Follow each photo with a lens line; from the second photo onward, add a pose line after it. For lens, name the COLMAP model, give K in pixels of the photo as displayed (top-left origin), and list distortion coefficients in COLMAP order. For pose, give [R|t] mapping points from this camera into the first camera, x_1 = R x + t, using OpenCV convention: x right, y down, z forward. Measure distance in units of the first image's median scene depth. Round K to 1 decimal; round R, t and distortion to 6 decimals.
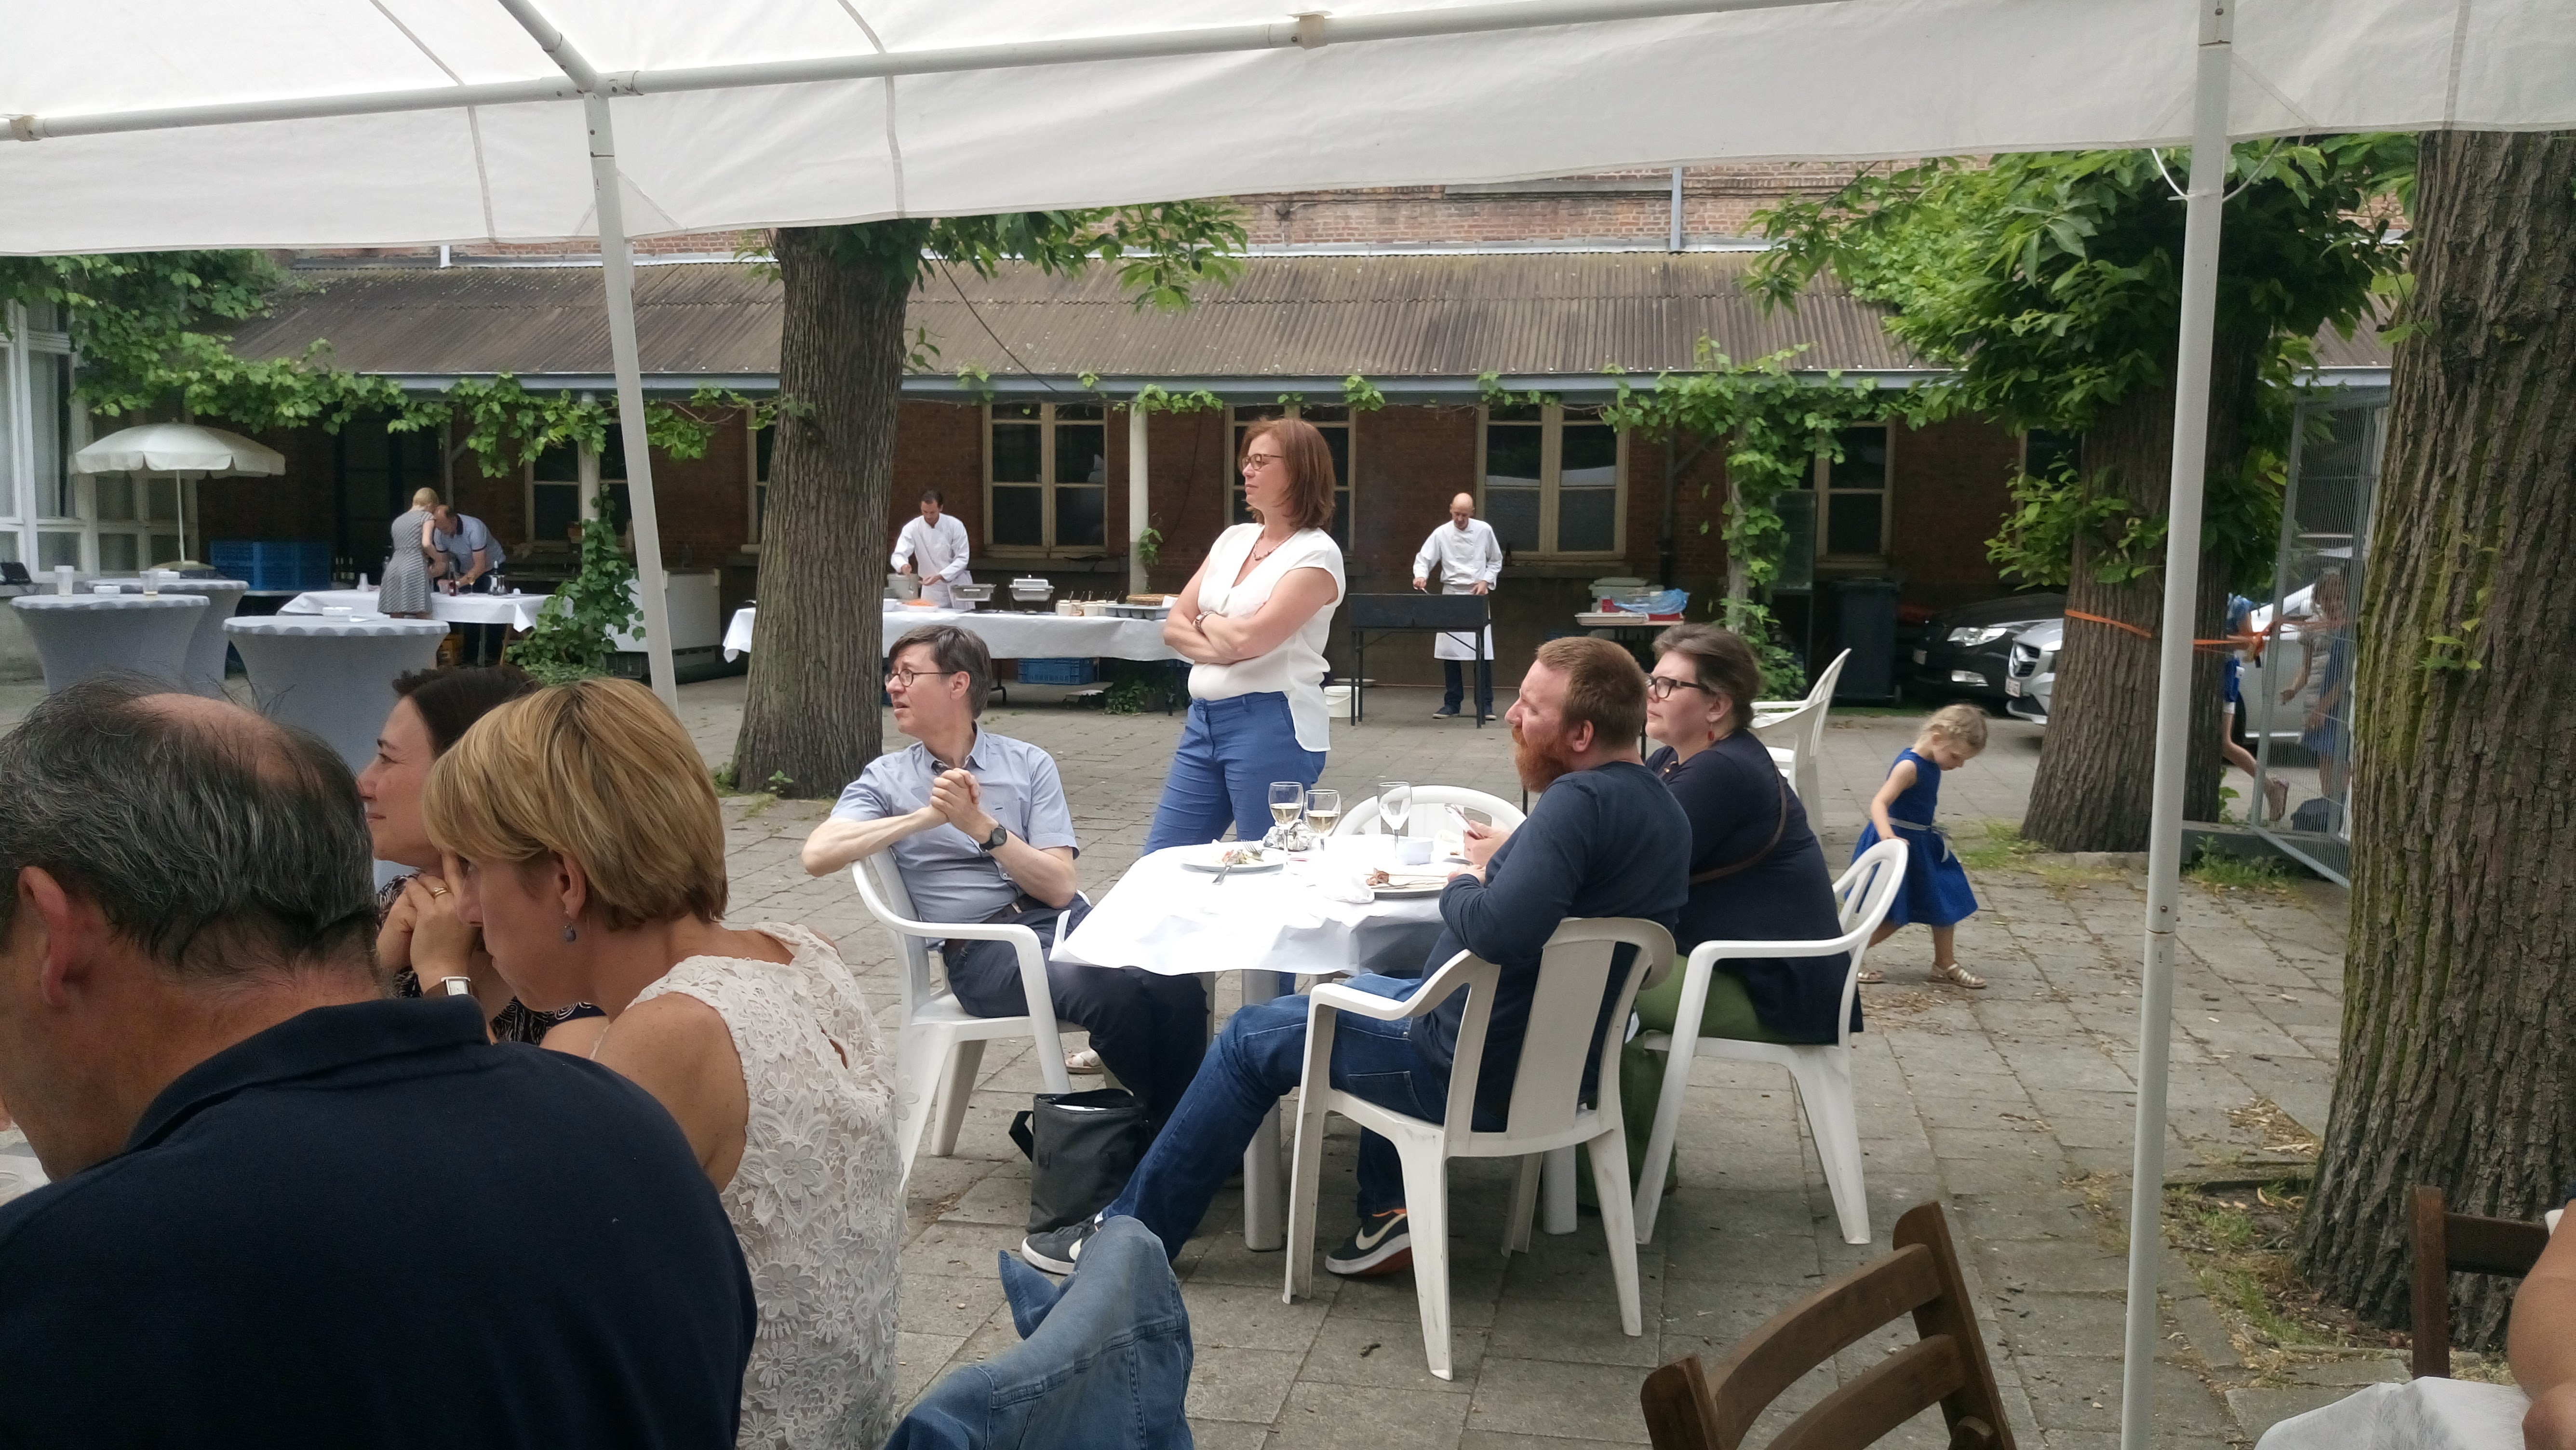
lens RADIAL K [[2034.2, 0, 1301.9], [0, 2034.2, 742.4], [0, 0, 1]] dist [-0.003886, 0.002430]
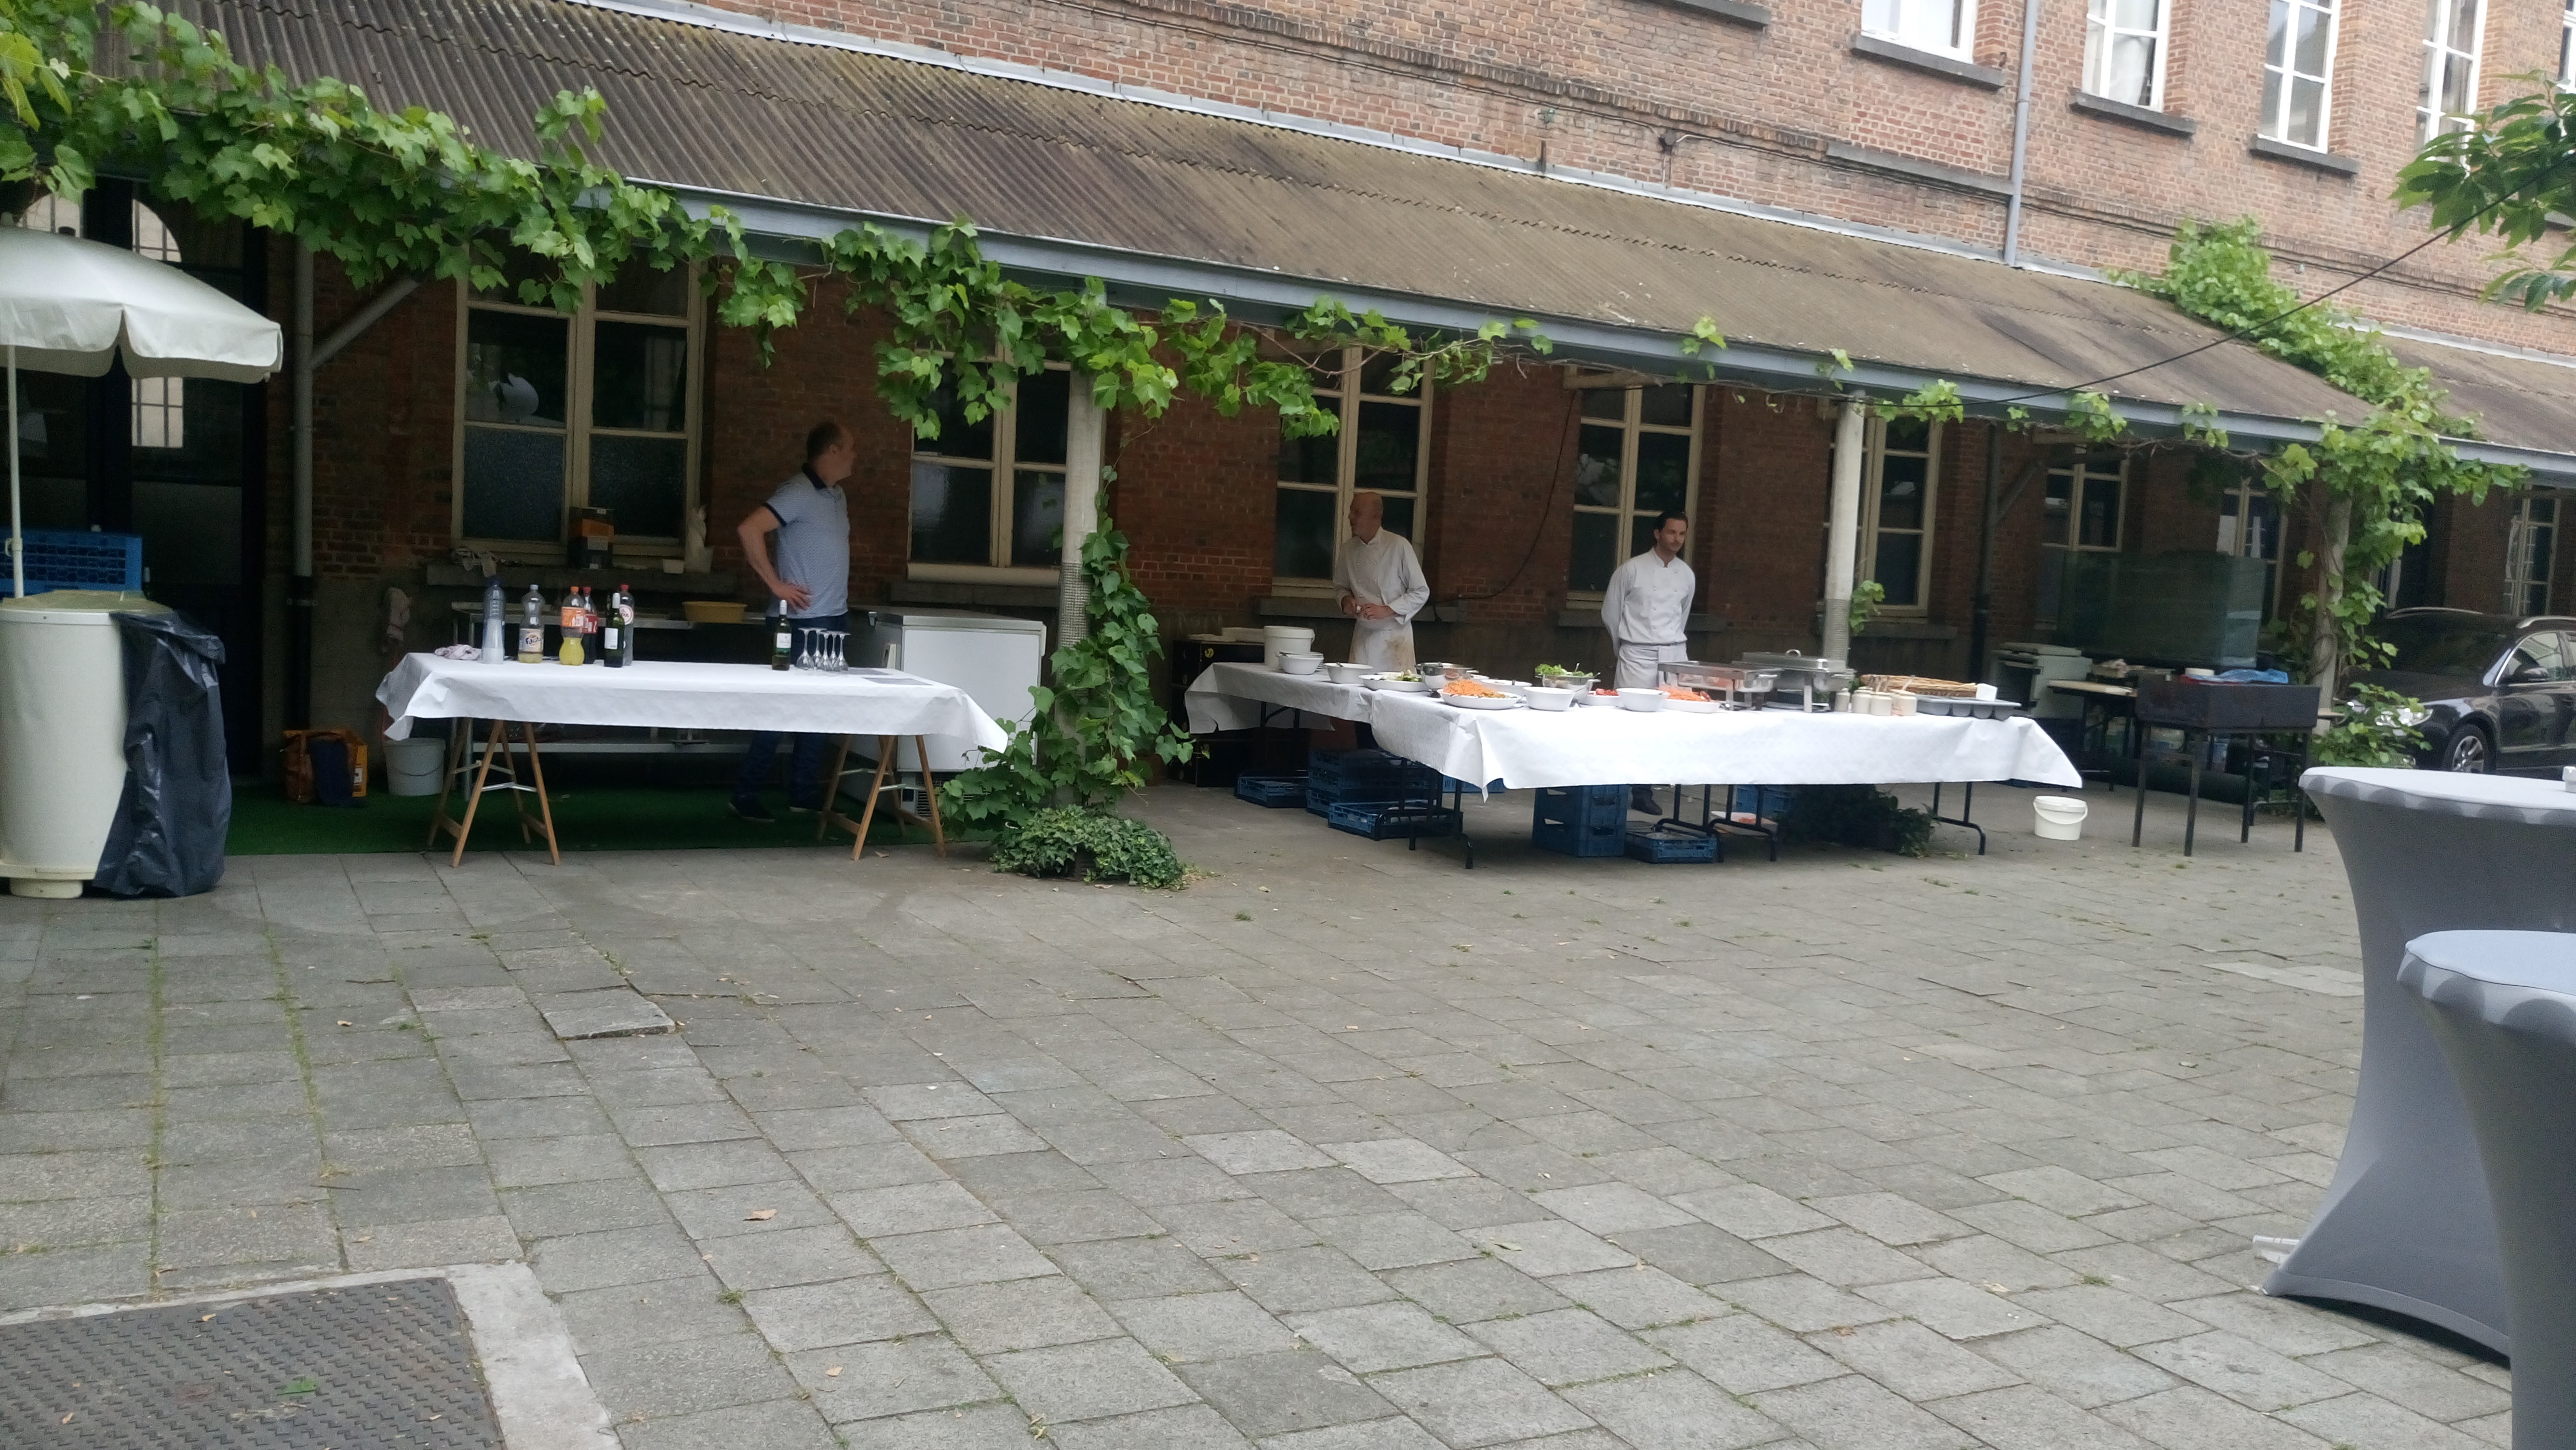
lens RADIAL K [[2034.2, 0, 1301.9], [0, 2034.2, 742.4], [0, 0, 1]] dist [-0.003886, 0.002430]
pose [[0.755848, -0.025975, 0.654231, -0.620410], [0.011400, 0.999583, 0.026516, -0.063667], [-0.654647, -0.012583, 0.755830, 0.535344]]
